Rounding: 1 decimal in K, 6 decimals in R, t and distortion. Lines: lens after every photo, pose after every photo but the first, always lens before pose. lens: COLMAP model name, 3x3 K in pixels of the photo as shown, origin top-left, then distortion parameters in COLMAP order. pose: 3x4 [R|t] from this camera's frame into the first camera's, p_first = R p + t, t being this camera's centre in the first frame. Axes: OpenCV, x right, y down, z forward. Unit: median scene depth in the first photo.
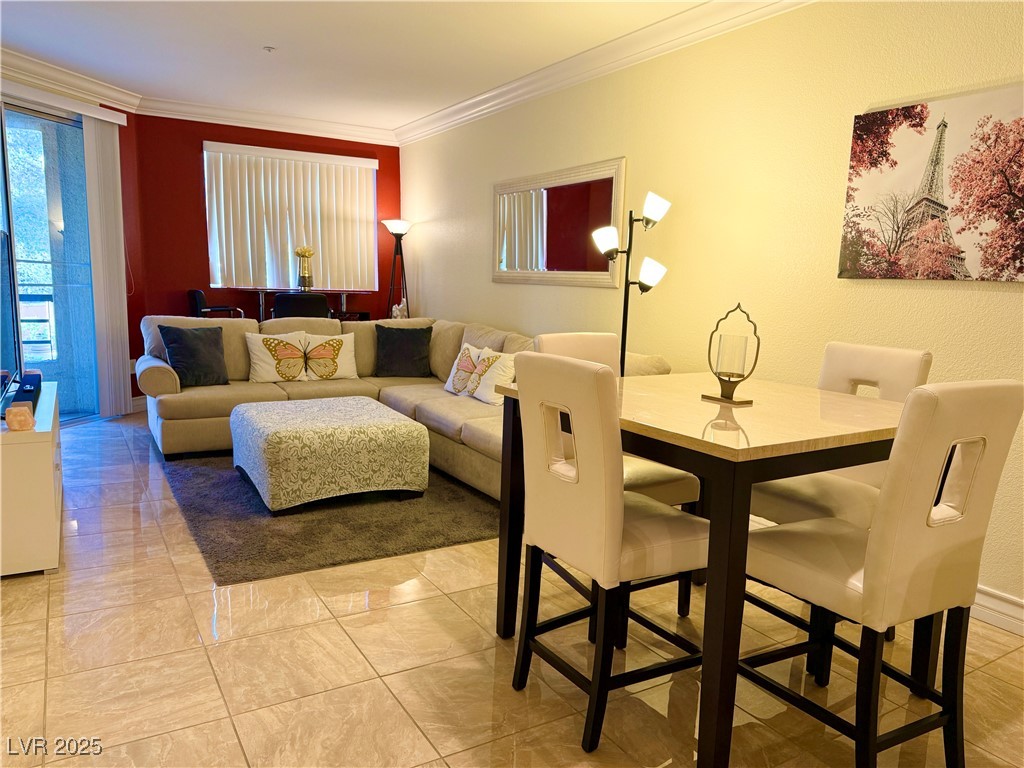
lens RADIAL K [[713.4, 0, 512.0], [0, 713.4, 384.0], [0, 0, 1]] dist [0.106720, -0.167281]
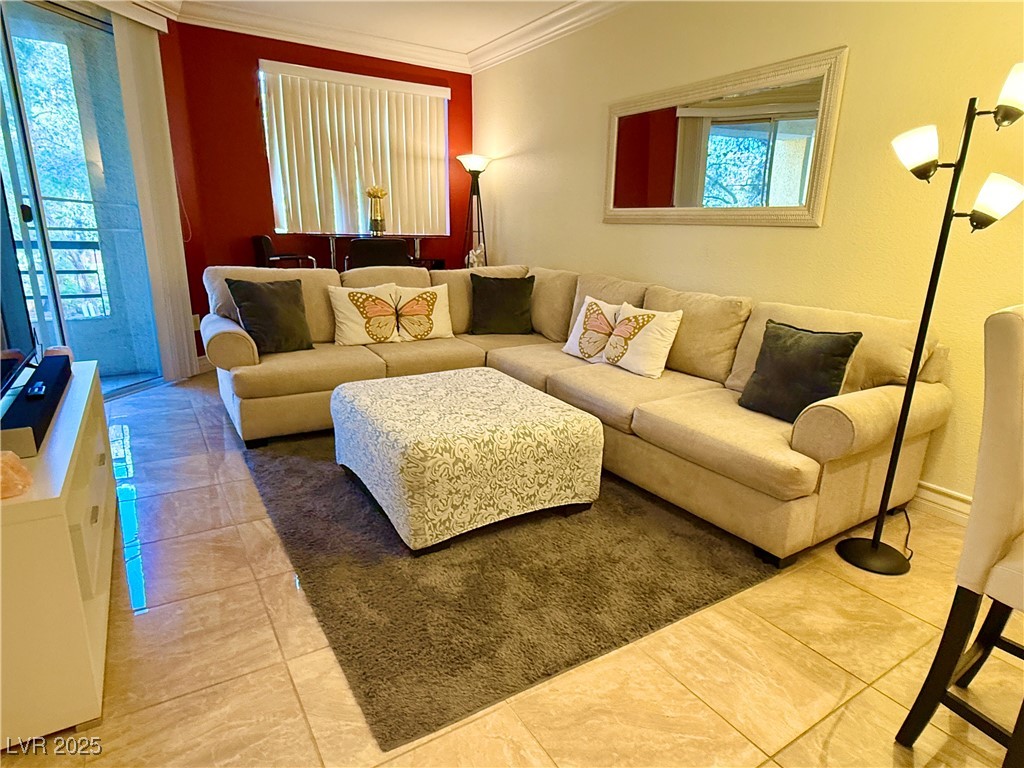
lens RADIAL K [[582.1, 0, 512.0], [0, 582.1, 384.0], [0, 0, 1]] dist [0.005335, -0.000158]
pose [[0.999840, -0.008862, 0.015515, -0.168091], [0.006993, 0.993155, 0.116597, -0.035723], [-0.016442, -0.116470, 0.993058, 0.312493]]
